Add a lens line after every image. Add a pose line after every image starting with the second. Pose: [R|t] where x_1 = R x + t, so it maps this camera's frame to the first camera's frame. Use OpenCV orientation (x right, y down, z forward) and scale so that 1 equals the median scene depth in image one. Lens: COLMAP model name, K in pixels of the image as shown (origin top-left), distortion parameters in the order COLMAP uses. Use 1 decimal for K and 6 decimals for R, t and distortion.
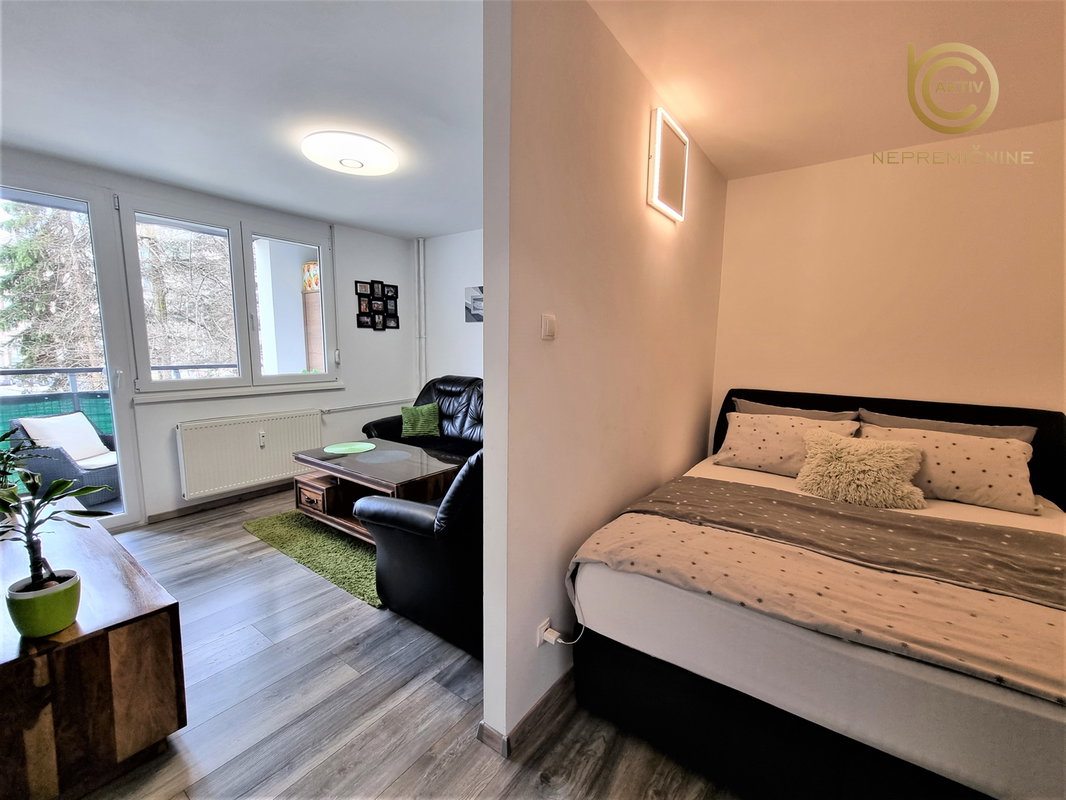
lens RADIAL K [[447.4, 0, 533.7], [0, 447.4, 403.9], [0, 0, 1]] dist [0.000694, -0.000067]
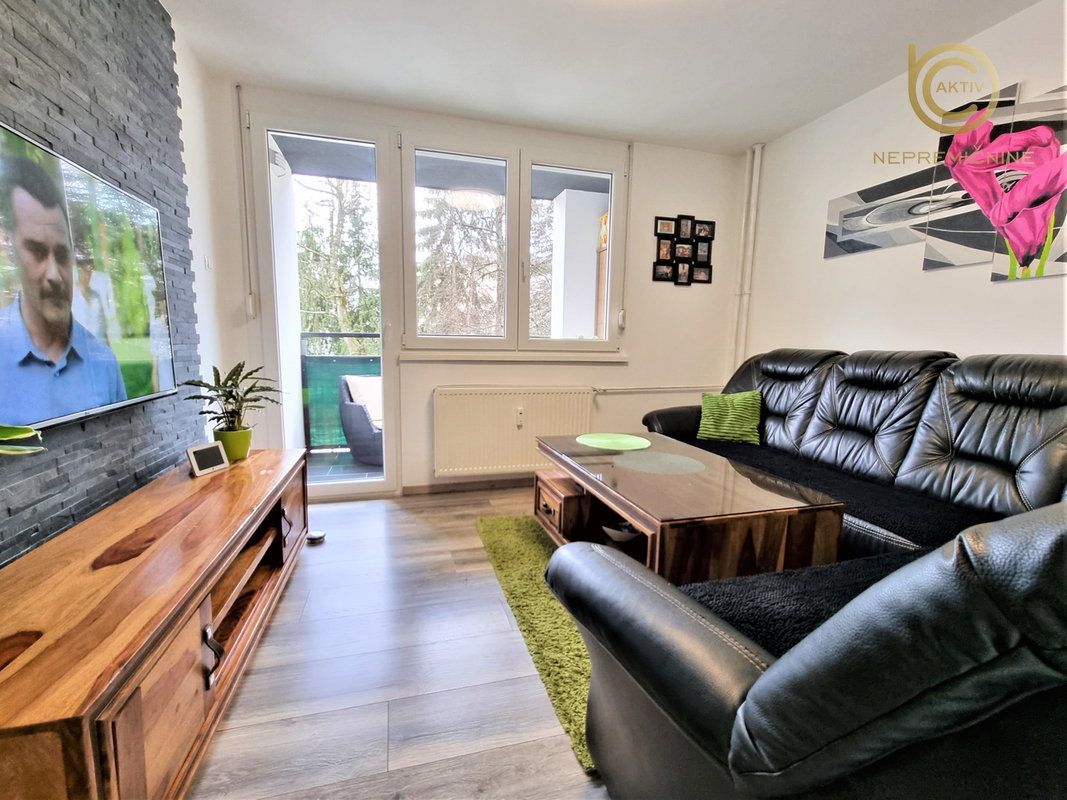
lens RADIAL K [[482.1, 0, 531.9], [0, 482.1, 407.9], [0, 0, 1]] dist [-0.008796, 0.000341]
pose [[0.791068, 0.088508, -0.605291, -0.078732], [-0.086768, 0.995708, 0.032198, 0.037435], [0.605543, 0.027049, 0.795353, 0.368324]]
